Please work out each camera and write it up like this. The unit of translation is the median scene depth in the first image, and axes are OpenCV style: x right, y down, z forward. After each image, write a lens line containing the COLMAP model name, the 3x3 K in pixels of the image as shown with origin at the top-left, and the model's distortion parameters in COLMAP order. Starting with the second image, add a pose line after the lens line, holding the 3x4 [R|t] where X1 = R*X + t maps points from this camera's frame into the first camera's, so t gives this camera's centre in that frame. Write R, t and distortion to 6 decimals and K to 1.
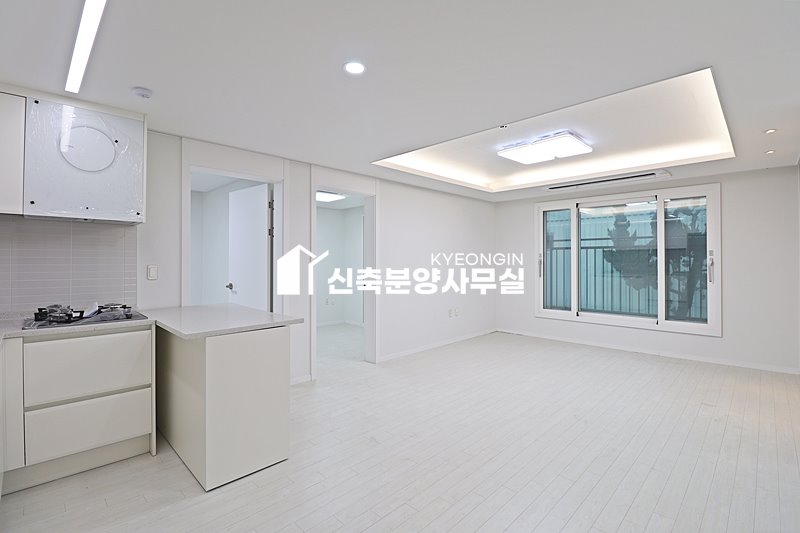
lens RADIAL K [[370.4, 0, 400.4], [0, 370.4, 258.0], [0, 0, 1]] dist [0.000230, -0.012747]
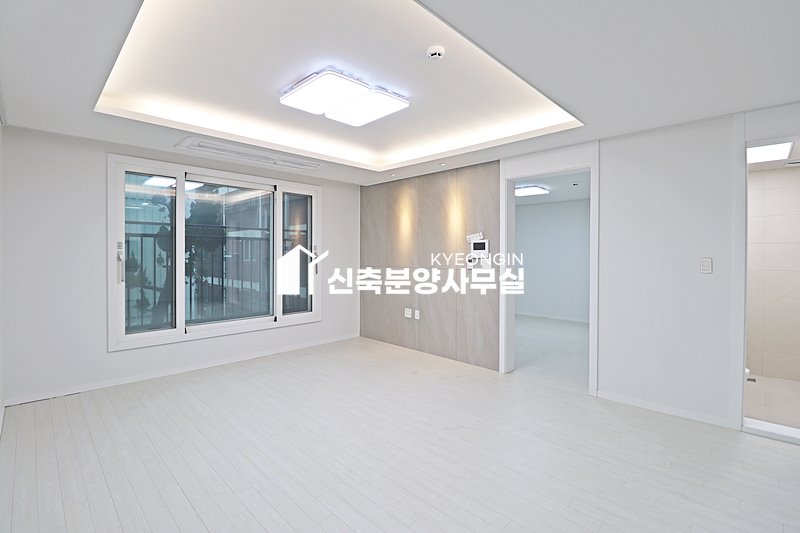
lens RADIAL K [[368.7, 0, 401.2], [0, 368.7, 257.2], [0, 0, 1]] dist [0.001042, -0.012379]
pose [[0.000170, -0.006065, 0.999982, -0.253735], [-0.010418, 0.999927, 0.006066, 0.005053], [-0.999946, -0.010419, 0.000106, 0.684682]]
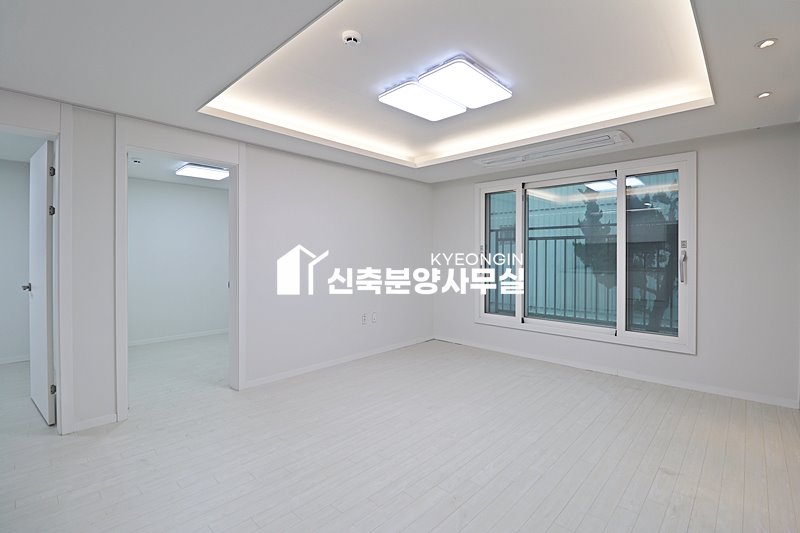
lens RADIAL K [[368.7, 0, 401.2], [0, 368.7, 257.2], [0, 0, 1]] dist [0.001042, -0.012379]
pose [[0.999744, 0.002986, 0.022427, 0.225597], [-0.003254, 0.999923, 0.011942, 0.005634], [-0.022390, -0.012012, 0.999677, 0.235160]]
